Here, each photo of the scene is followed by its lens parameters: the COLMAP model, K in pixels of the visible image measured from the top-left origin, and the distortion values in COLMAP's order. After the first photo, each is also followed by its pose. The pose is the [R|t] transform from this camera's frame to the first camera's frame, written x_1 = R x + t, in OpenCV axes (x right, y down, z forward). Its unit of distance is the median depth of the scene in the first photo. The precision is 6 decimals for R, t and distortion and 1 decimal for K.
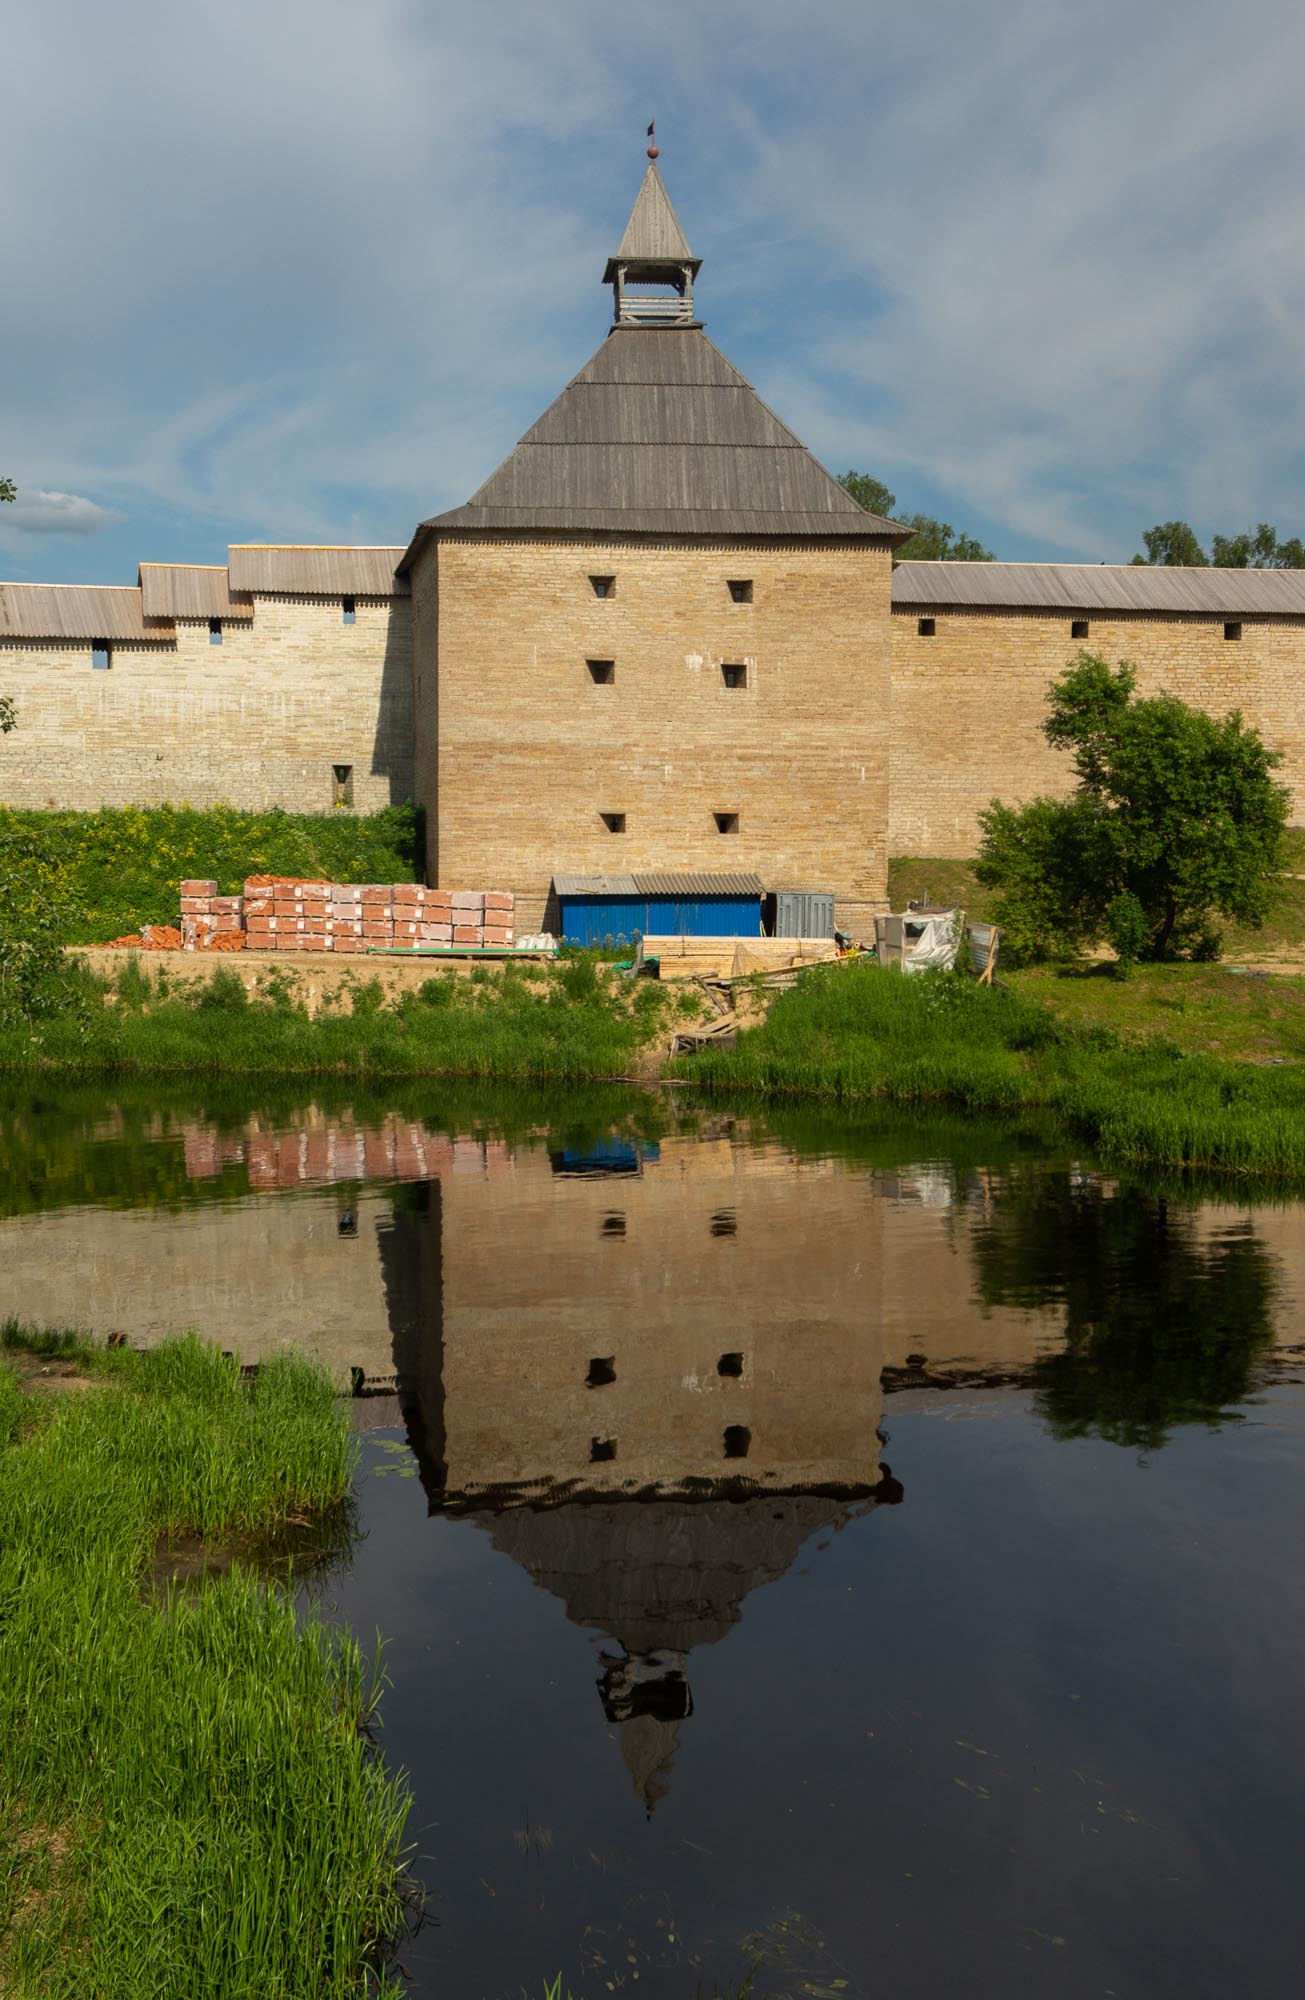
lens RADIAL K [[2049.8, 0, 644.3], [0, 2049.8, 1016.8], [0, 0, 1]] dist [0.001305, 0.000000]
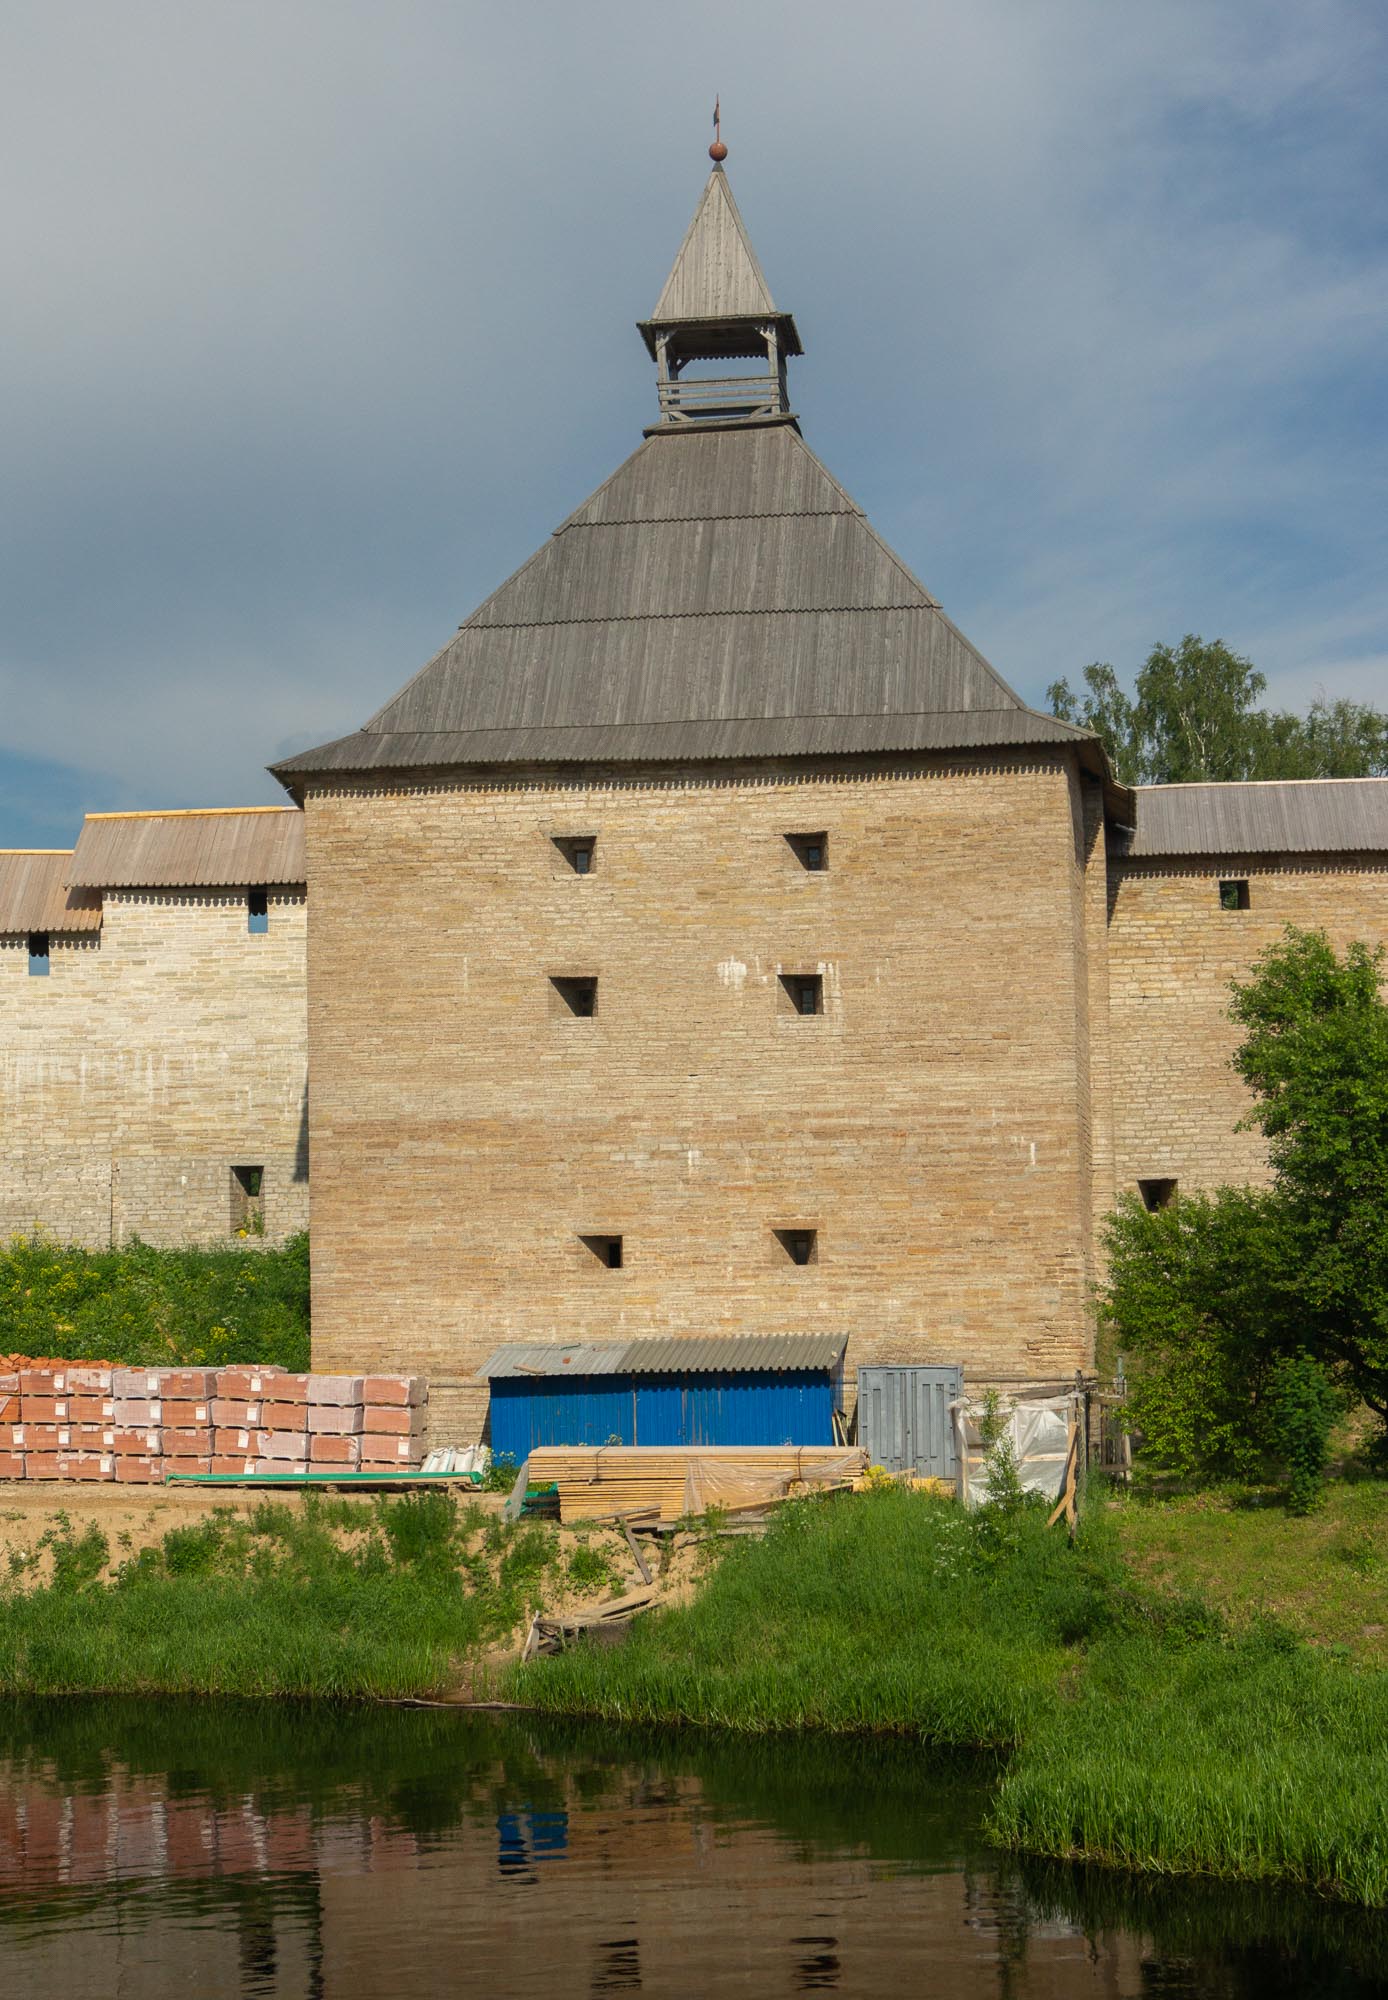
lens RADIAL K [[3564.1, 0, 697.0], [0, 3564.1, 989.5], [0, 0, 1]] dist [0.037327, 0.000000]
pose [[0.981525, -0.040177, -0.187069, 0.203860], [0.008381, 0.985795, -0.167746, 0.002034], [0.191151, 0.163079, 0.967919, 0.014056]]
